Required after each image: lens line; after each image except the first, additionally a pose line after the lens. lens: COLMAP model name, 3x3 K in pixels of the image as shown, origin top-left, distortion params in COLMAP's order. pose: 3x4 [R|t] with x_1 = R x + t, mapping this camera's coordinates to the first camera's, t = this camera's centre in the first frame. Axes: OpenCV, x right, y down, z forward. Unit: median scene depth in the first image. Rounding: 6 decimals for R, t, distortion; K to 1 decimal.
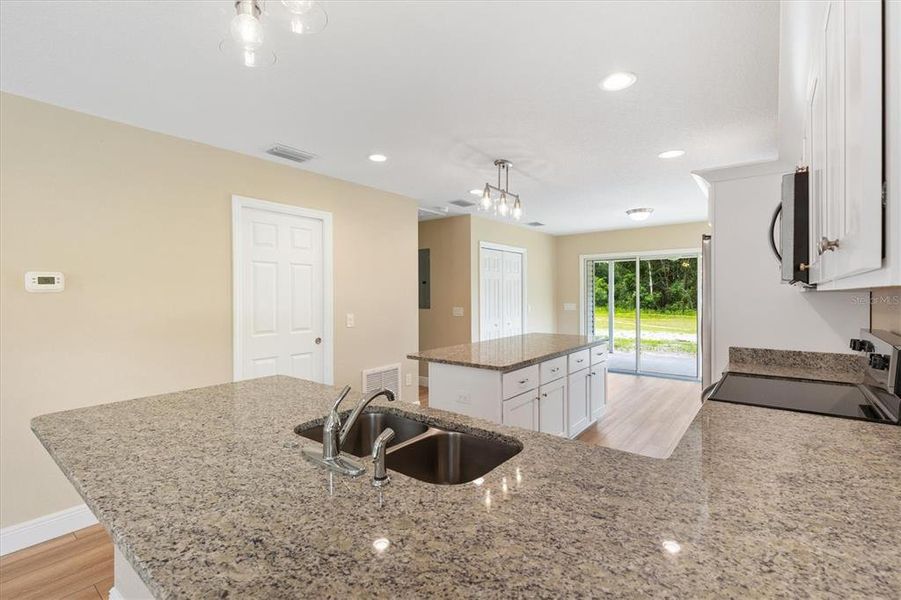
lens RADIAL K [[406.0, 0, 455.7], [0, 406.0, 296.5], [0, 0, 1]] dist [0.008182, -0.001884]
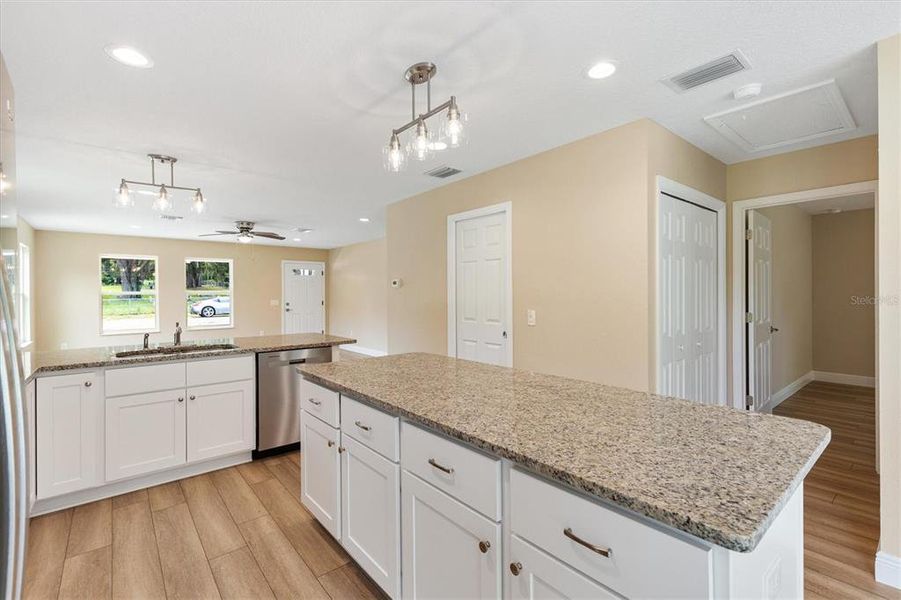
lens RADIAL K [[406.0, 0, 454.2], [0, 406.0, 296.3], [0, 0, 1]] dist [0.008182, -0.001884]
pose [[-0.204529, 0.012674, -0.978778, 0.441037], [-0.000313, 0.999915, 0.013013, 0.001654], [0.978860, 0.002968, -0.204508, 0.728234]]
